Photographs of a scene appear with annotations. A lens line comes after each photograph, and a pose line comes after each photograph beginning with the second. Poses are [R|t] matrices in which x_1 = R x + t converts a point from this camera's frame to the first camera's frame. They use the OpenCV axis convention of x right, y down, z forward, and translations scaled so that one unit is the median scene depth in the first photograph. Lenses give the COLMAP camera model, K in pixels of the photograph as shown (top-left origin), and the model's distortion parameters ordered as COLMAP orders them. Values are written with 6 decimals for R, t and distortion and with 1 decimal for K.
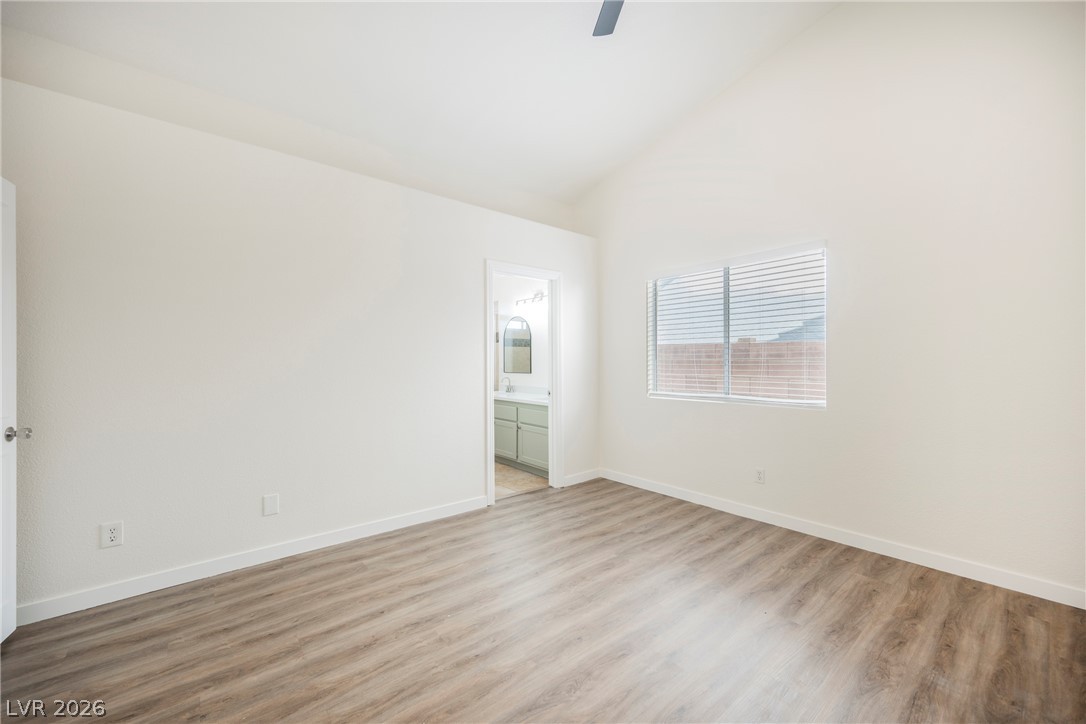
lens RADIAL K [[422.9, 0, 548.0], [0, 422.9, 363.2], [0, 0, 1]] dist [-0.007284, 0.000033]
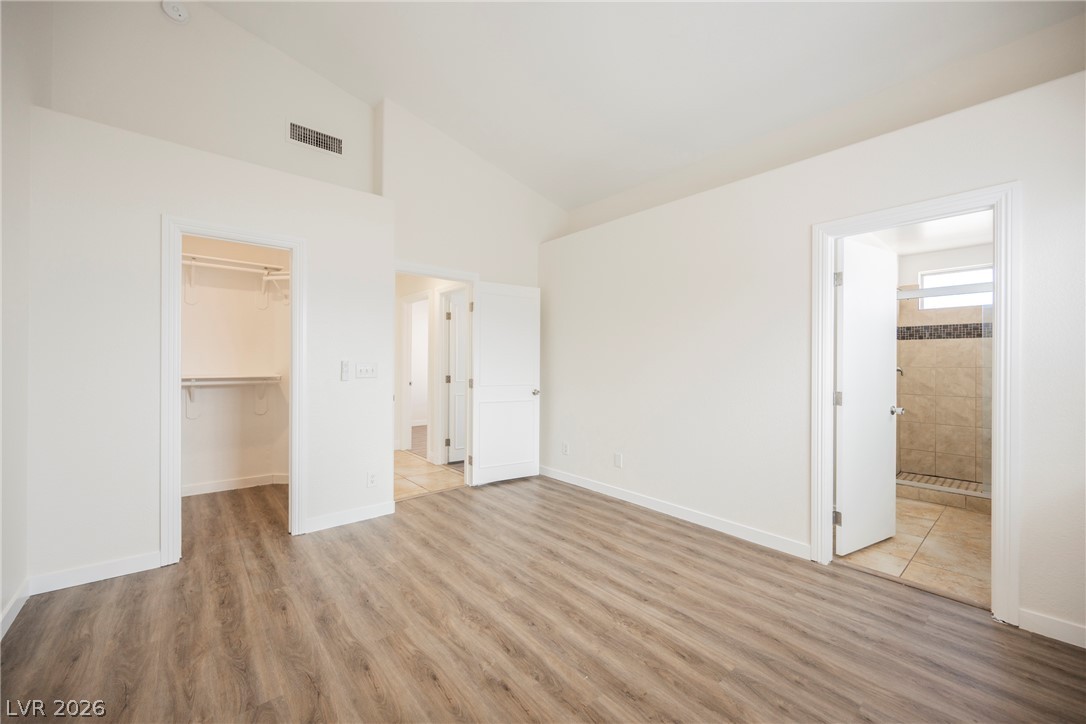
lens RADIAL K [[422.9, 0, 546.1], [0, 422.9, 362.1], [0, 0, 1]] dist [-0.007284, 0.000033]
pose [[0.012193, 0.004874, -0.999914, 0.703215], [-0.008915, 0.999949, 0.004766, -0.010562], [0.999886, 0.008856, 0.012236, 0.625416]]
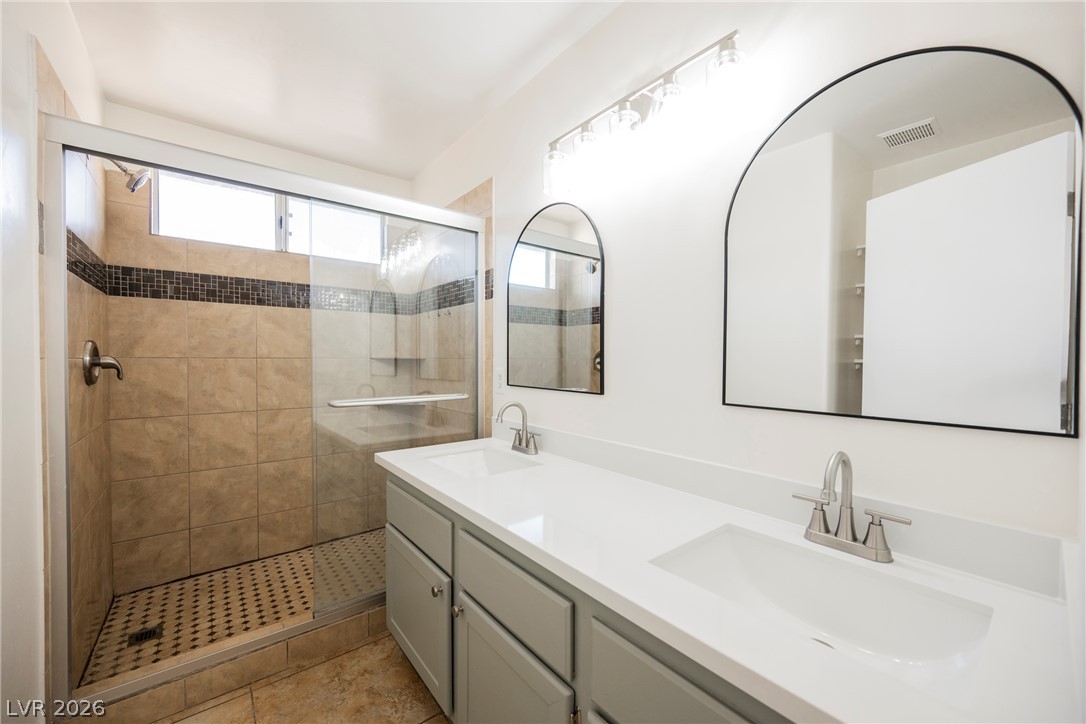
lens RADIAL K [[422.9, 0, 542.2], [0, 422.9, 366.0], [0, 0, 1]] dist [-0.007284, 0.000033]
pose [[0.999733, 0.006208, -0.022248, -0.134534], [-0.006077, 0.999964, 0.005933, 0.009051], [0.022284, -0.005796, 0.999735, 1.304018]]
